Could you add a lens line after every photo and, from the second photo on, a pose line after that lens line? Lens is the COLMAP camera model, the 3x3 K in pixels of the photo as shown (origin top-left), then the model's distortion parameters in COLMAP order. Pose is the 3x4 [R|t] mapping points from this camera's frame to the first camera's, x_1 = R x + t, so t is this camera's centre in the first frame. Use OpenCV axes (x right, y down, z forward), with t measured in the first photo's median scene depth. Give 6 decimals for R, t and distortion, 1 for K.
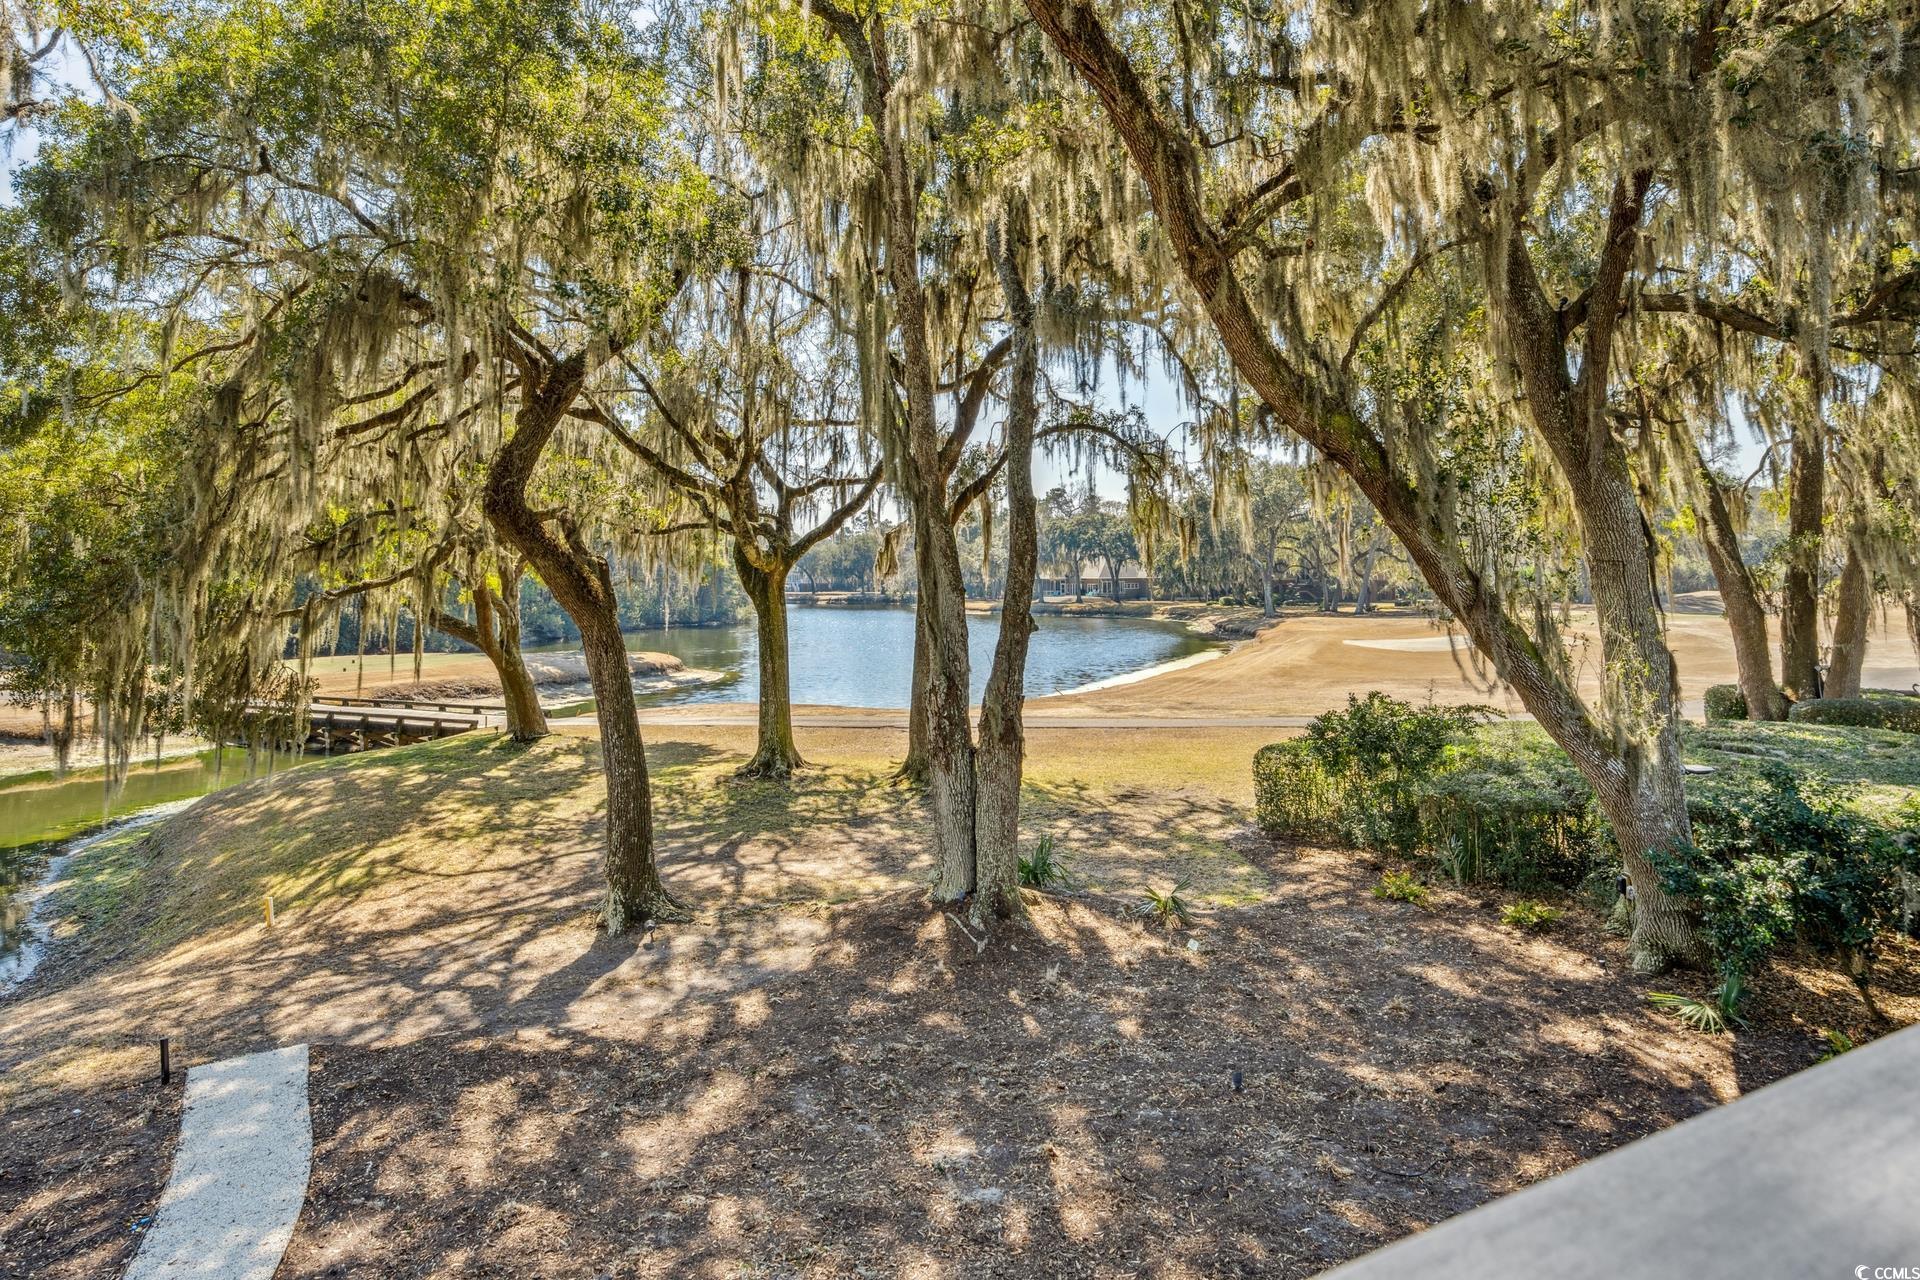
lens RADIAL K [[1120.4, 0, 959.1], [0, 1120.4, 573.9], [0, 0, 1]] dist [-0.000814, 0.000057]
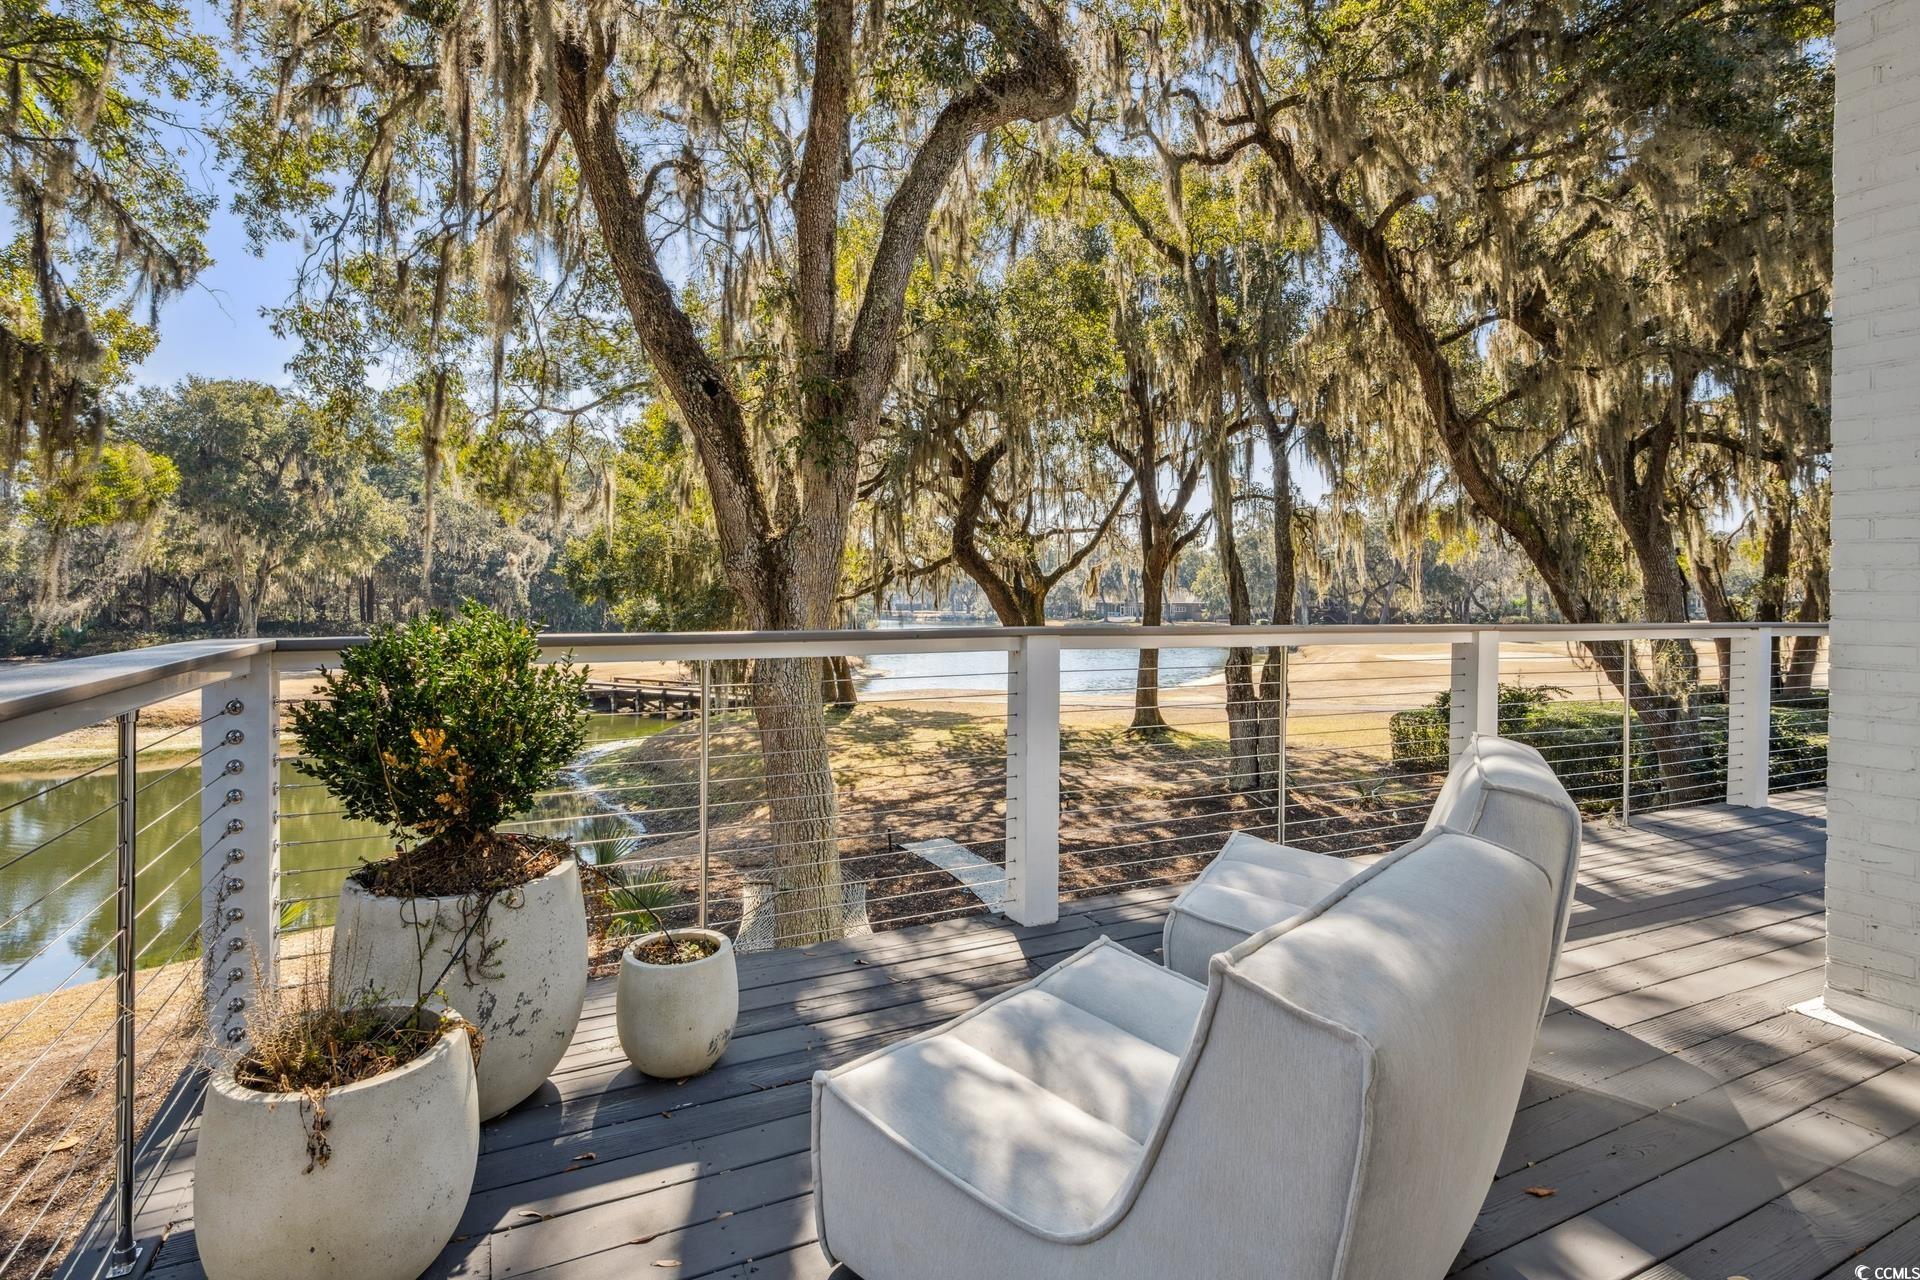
lens RADIAL K [[936.1, 0, 960.0], [0, 936.1, 640.0], [0, 0, 1]] dist [0.001033, 0.000127]
pose [[0.998060, 0.016738, -0.059964, -0.324160], [-0.013974, 0.998833, 0.046228, 0.005893], [0.060668, -0.045301, 0.997130, -0.397182]]
